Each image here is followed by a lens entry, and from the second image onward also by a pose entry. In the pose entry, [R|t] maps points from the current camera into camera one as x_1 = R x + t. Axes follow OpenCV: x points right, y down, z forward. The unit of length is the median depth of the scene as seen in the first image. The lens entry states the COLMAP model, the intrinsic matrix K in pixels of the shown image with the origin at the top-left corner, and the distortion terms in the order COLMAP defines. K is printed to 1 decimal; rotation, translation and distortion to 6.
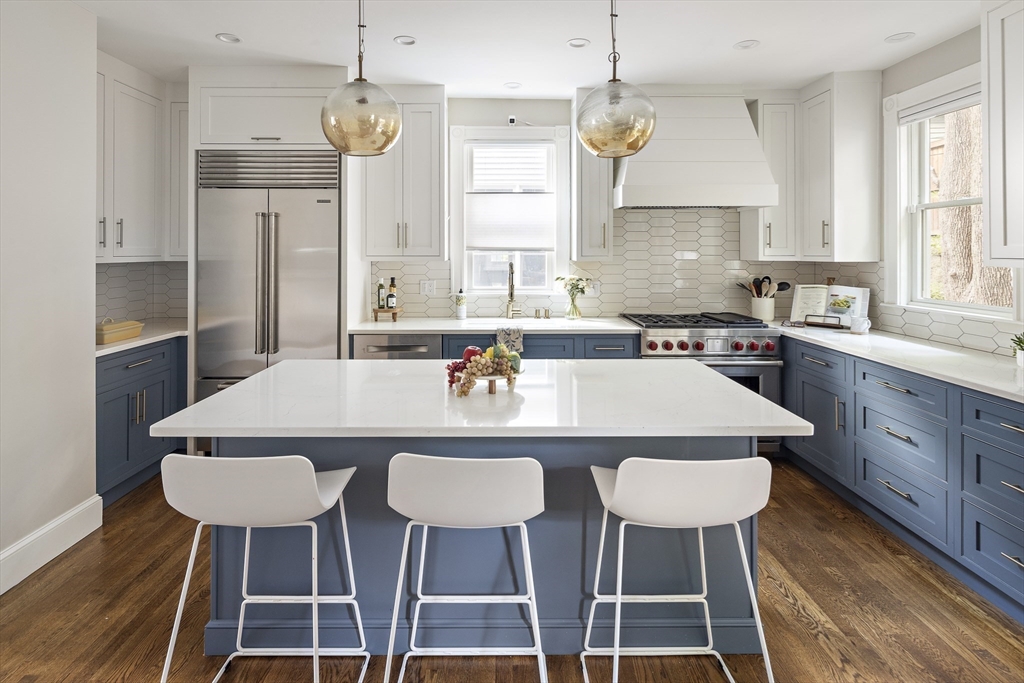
lens RADIAL K [[509.4, 0, 511.7], [0, 509.4, 337.6], [0, 0, 1]] dist [-0.005814, -0.002464]
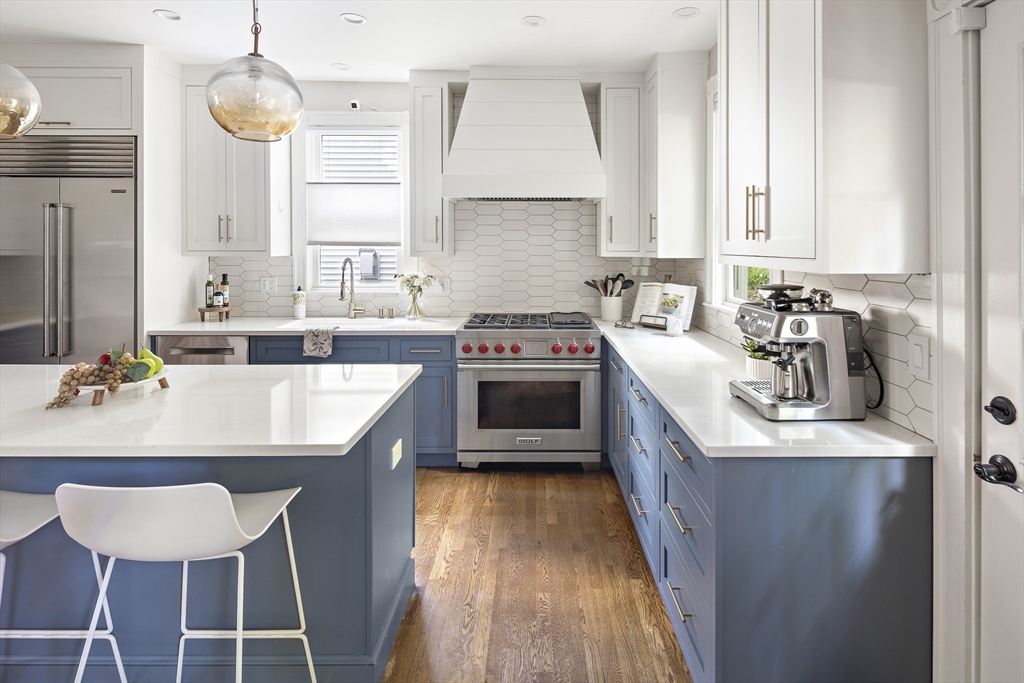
lens RADIAL K [[531.2, 0, 512.1], [0, 531.2, 341.2], [0, 0, 1]] dist [-0.007149, 0.000424]
pose [[0.999910, 0.000491, 0.013429, 0.331265], [-0.000614, 0.999958, 0.009128, -0.005653], [-0.013424, -0.009136, 0.999868, 0.029675]]
